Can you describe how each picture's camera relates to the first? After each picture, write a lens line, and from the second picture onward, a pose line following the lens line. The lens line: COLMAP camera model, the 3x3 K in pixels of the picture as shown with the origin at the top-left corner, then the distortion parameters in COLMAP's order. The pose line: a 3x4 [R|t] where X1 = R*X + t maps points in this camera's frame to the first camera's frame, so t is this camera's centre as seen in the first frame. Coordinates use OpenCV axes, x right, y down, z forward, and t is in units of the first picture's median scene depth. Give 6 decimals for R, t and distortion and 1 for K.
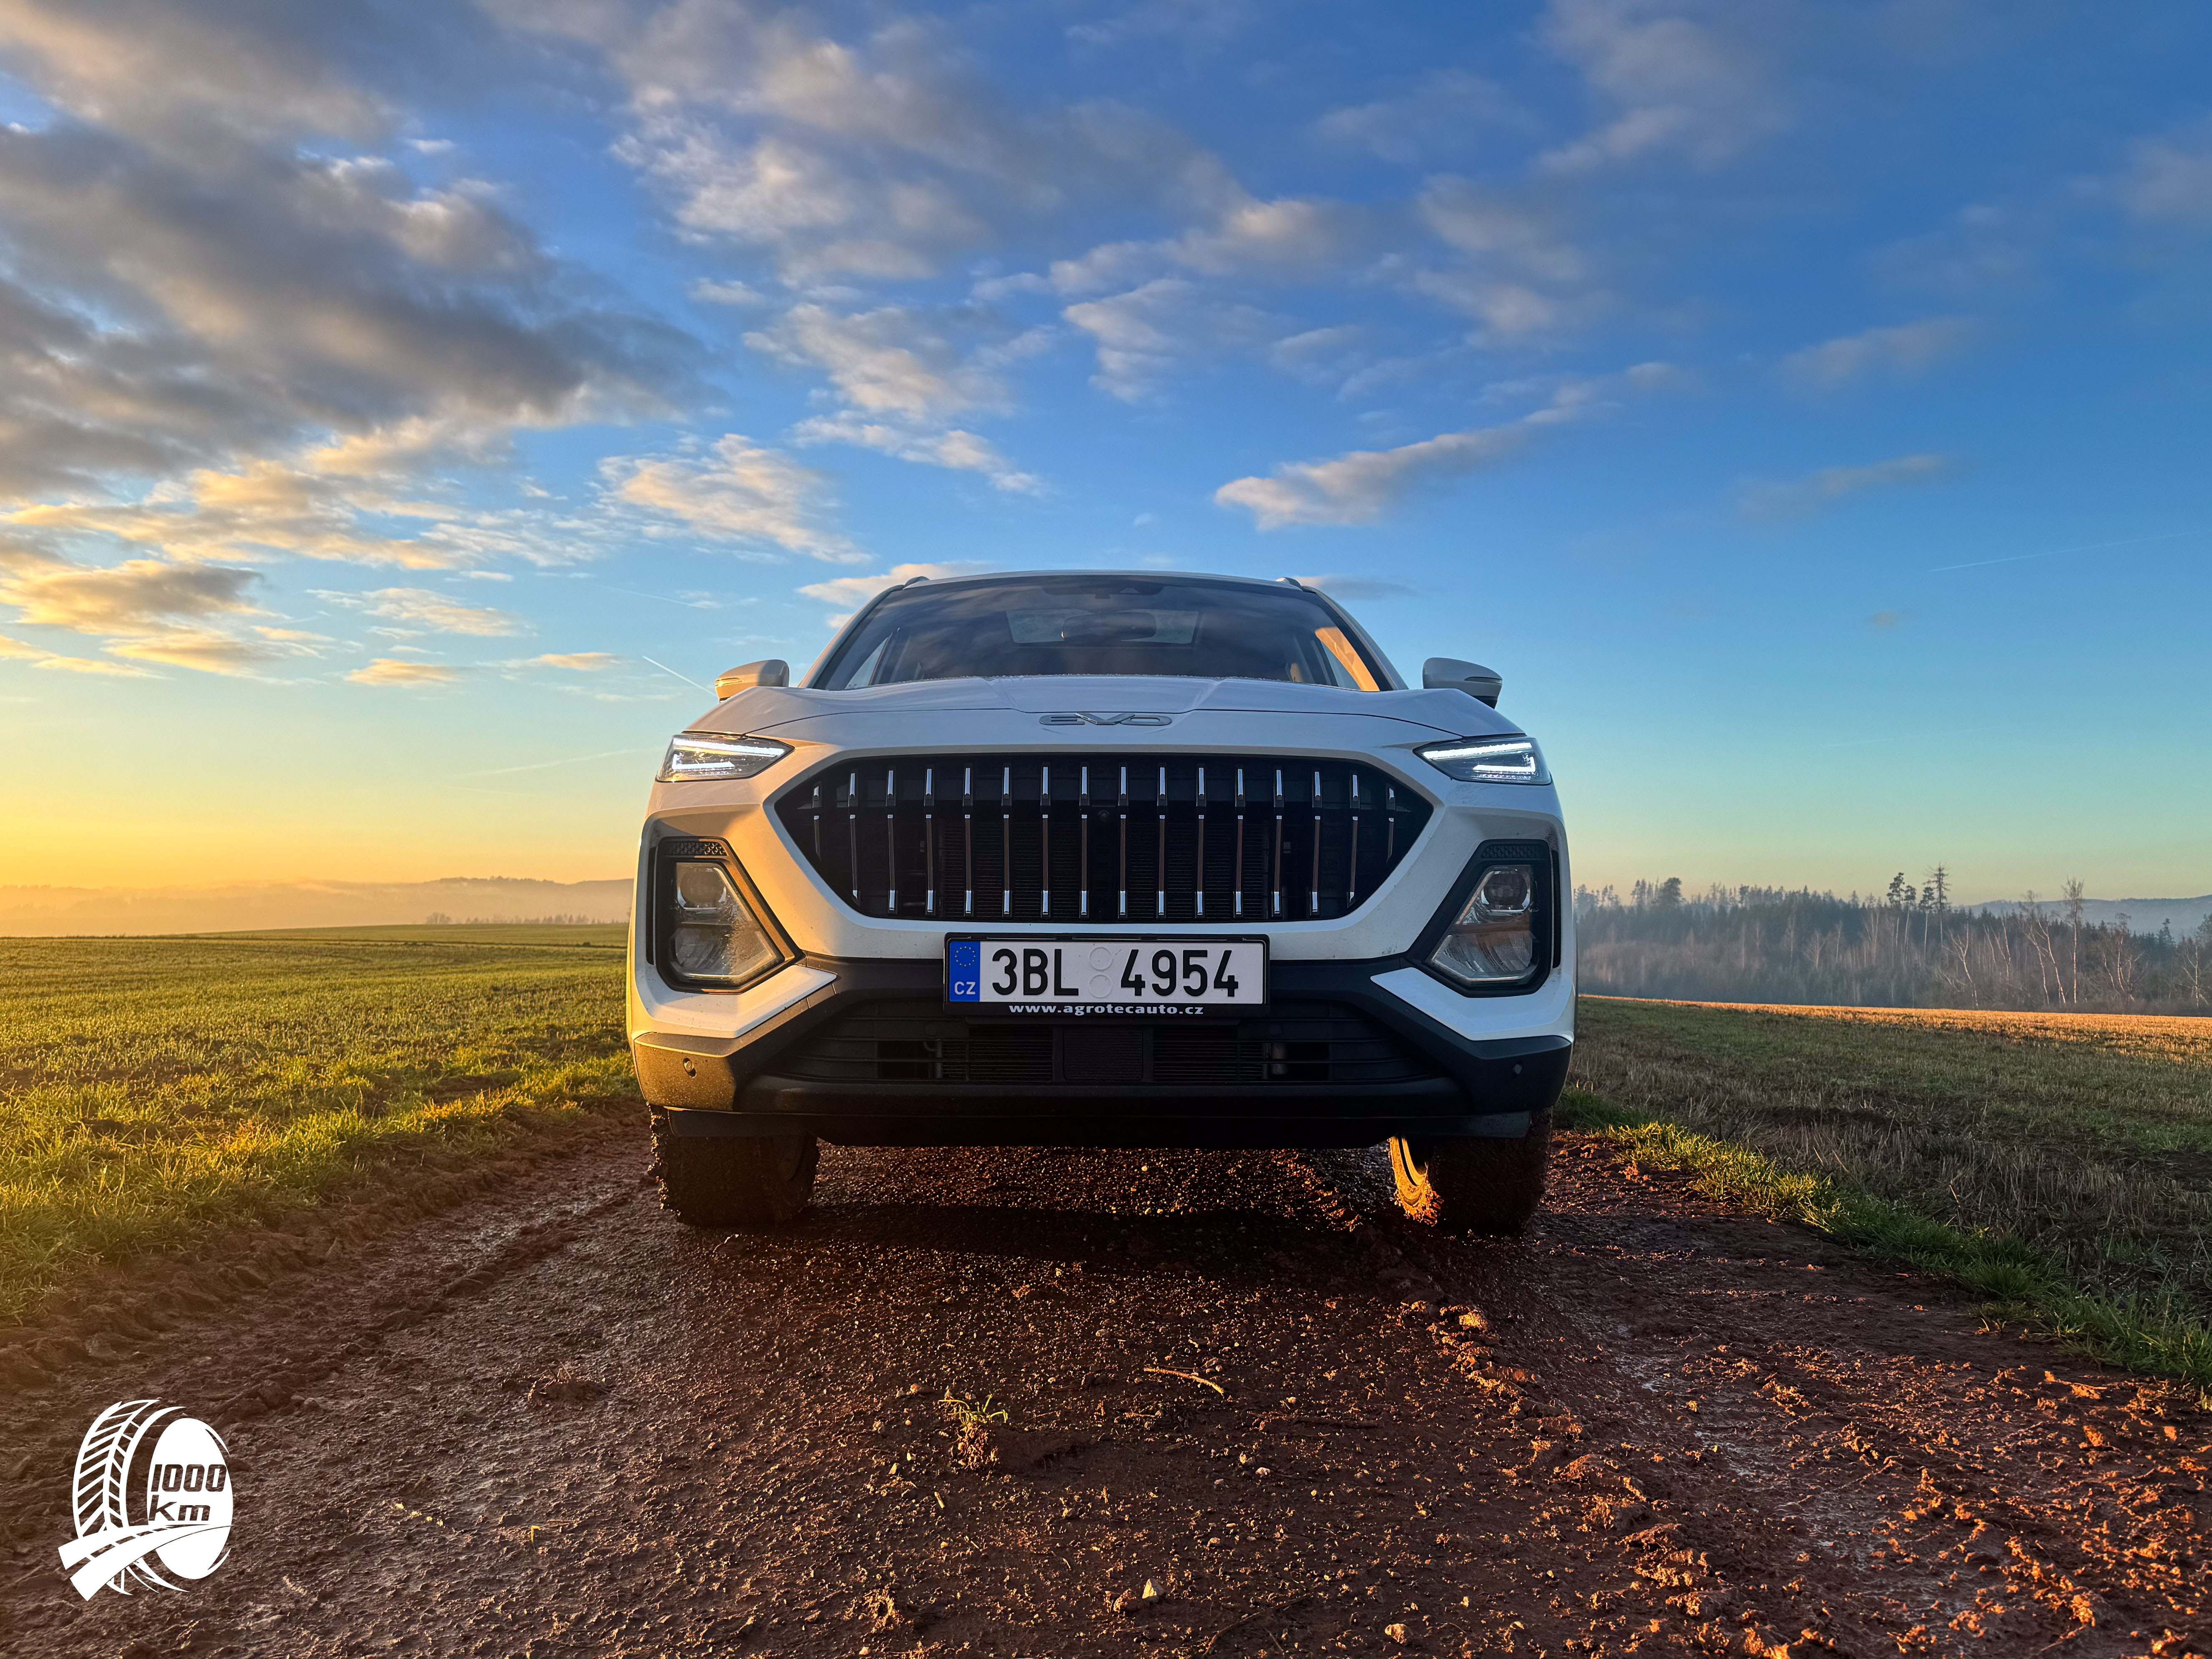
lens RADIAL K [[1647.3, 0, 1097.7], [0, 1647.3, 860.1], [0, 0, 1]] dist [0.065299, -0.078597]
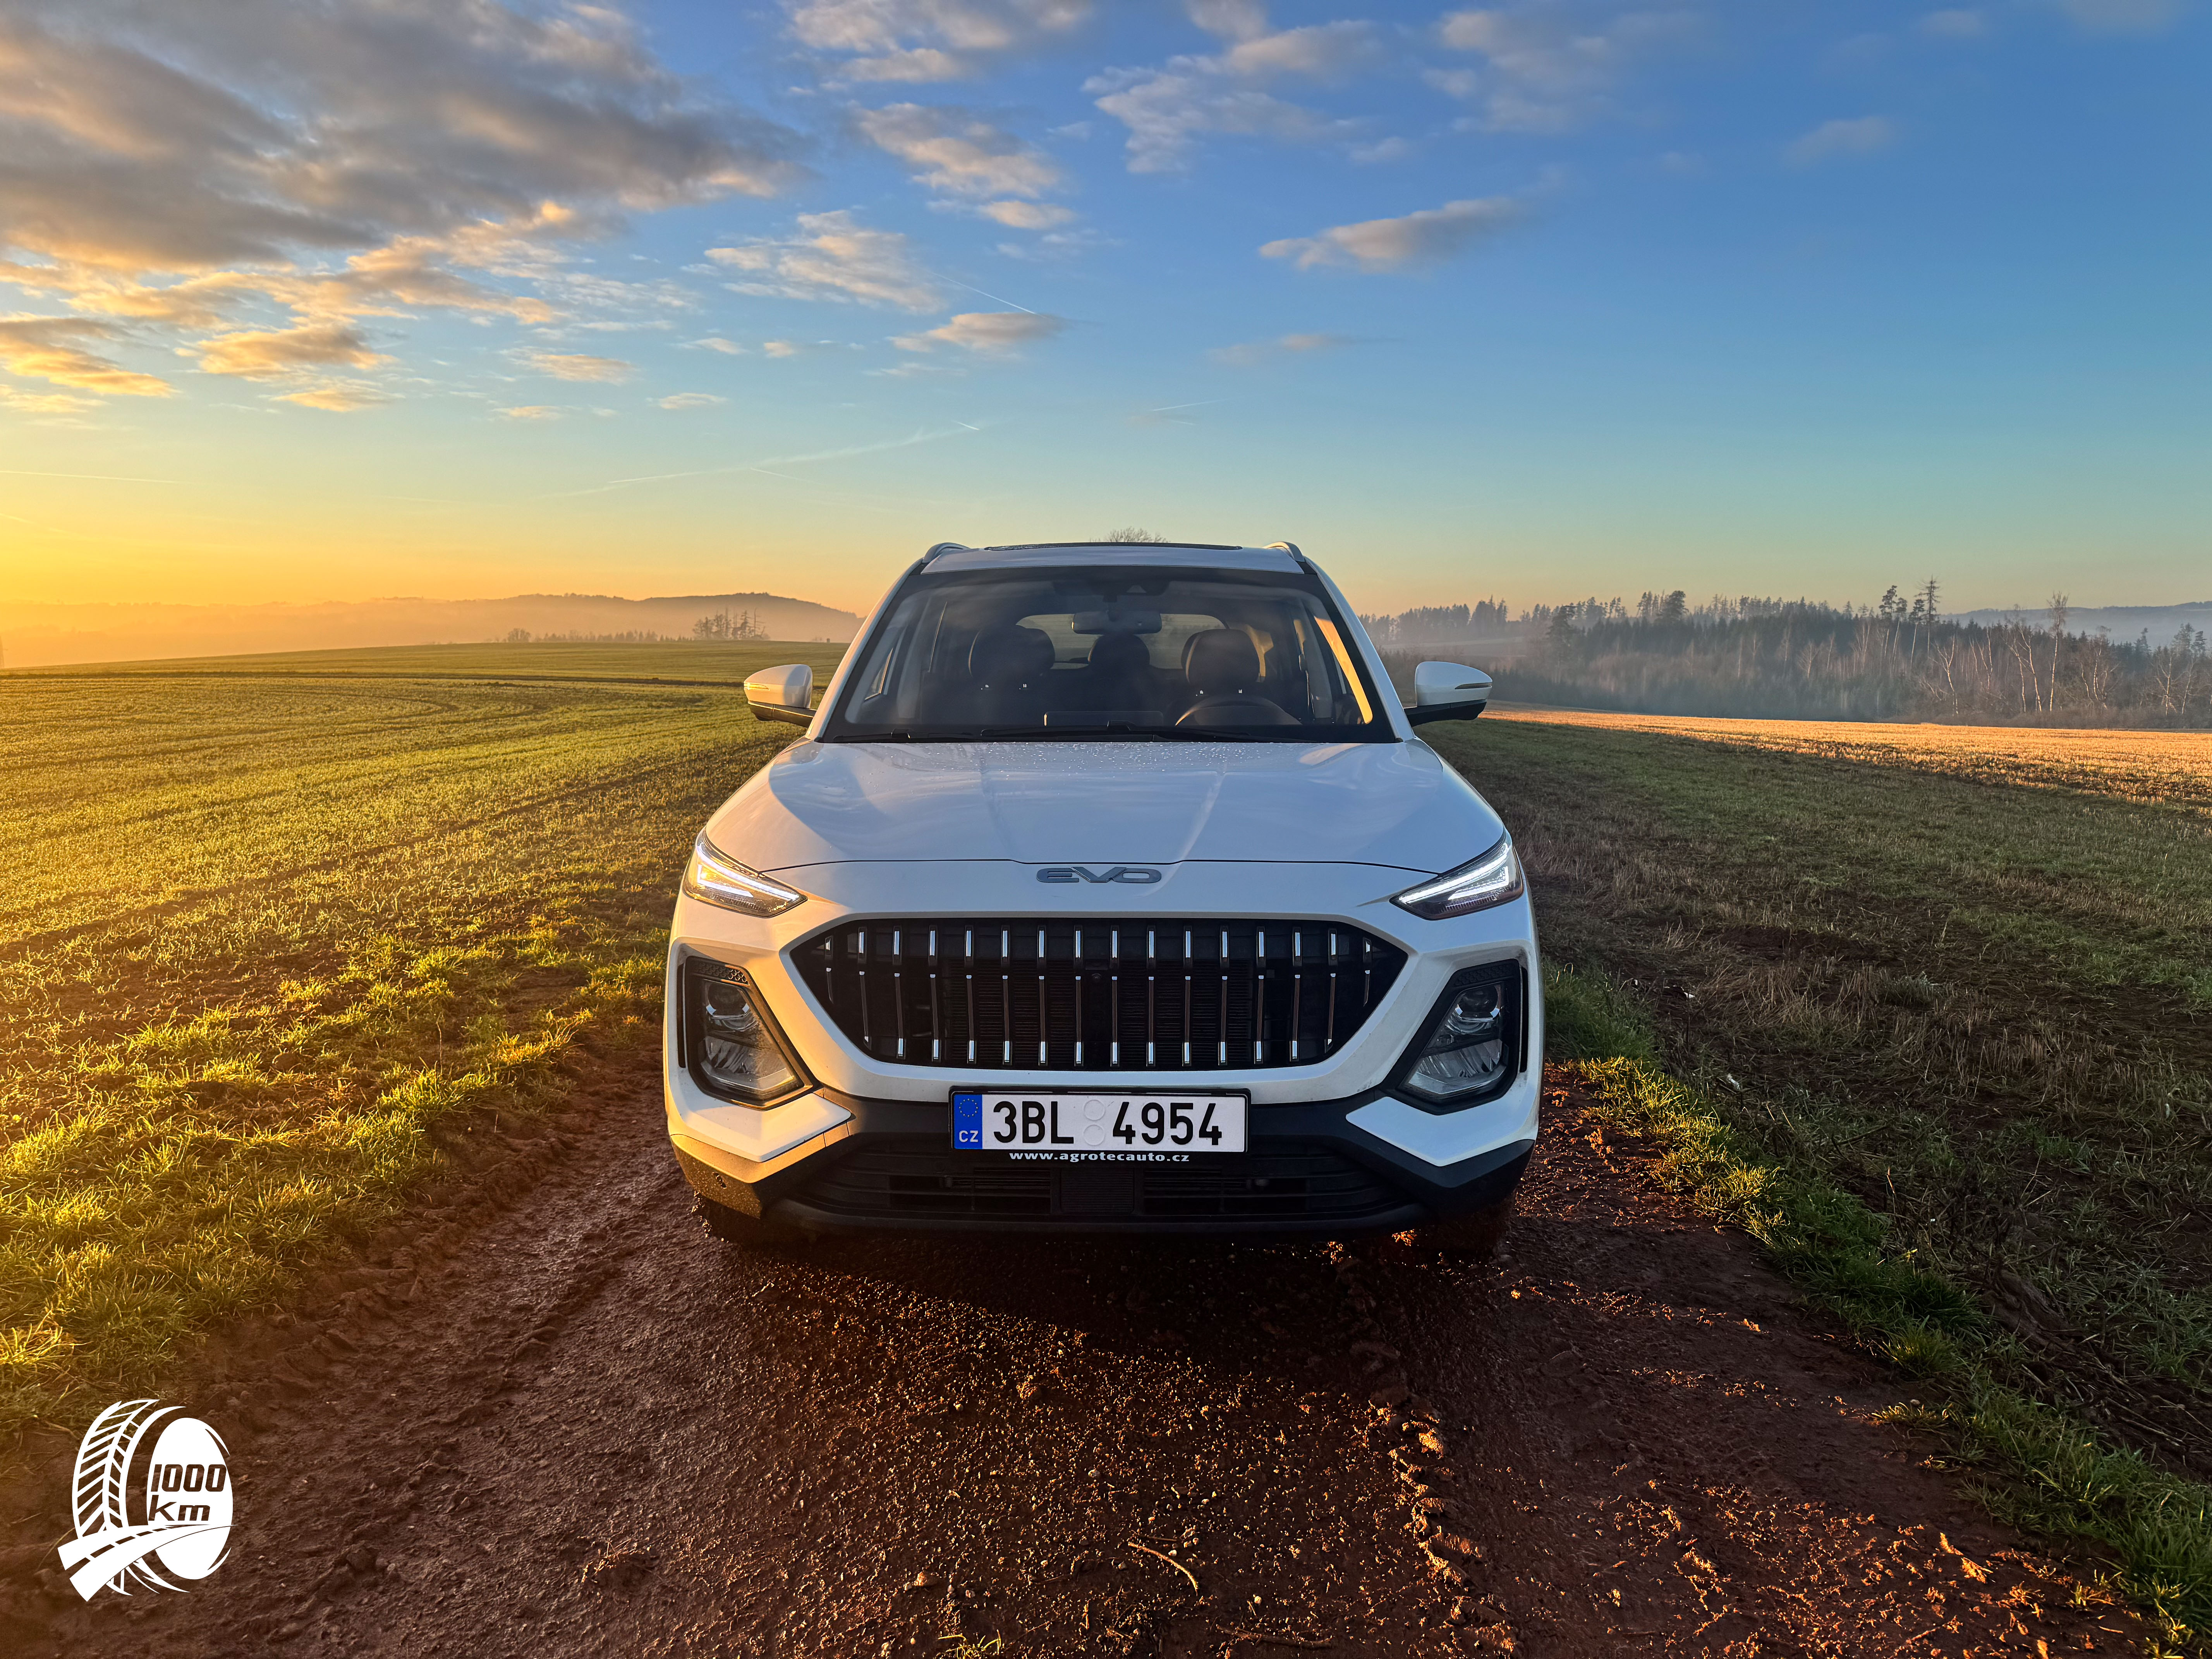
lens RADIAL K [[1538.9, 0, 1105.6], [0, 1538.9, 796.1], [0, 0, 1]] dist [0.043096, -0.043782]
pose [[0.999832, -0.003479, -0.018000, 0.027168], [0.006029, 0.989614, 0.143627, -0.277741], [0.017314, -0.143711, 0.989468, 0.031362]]
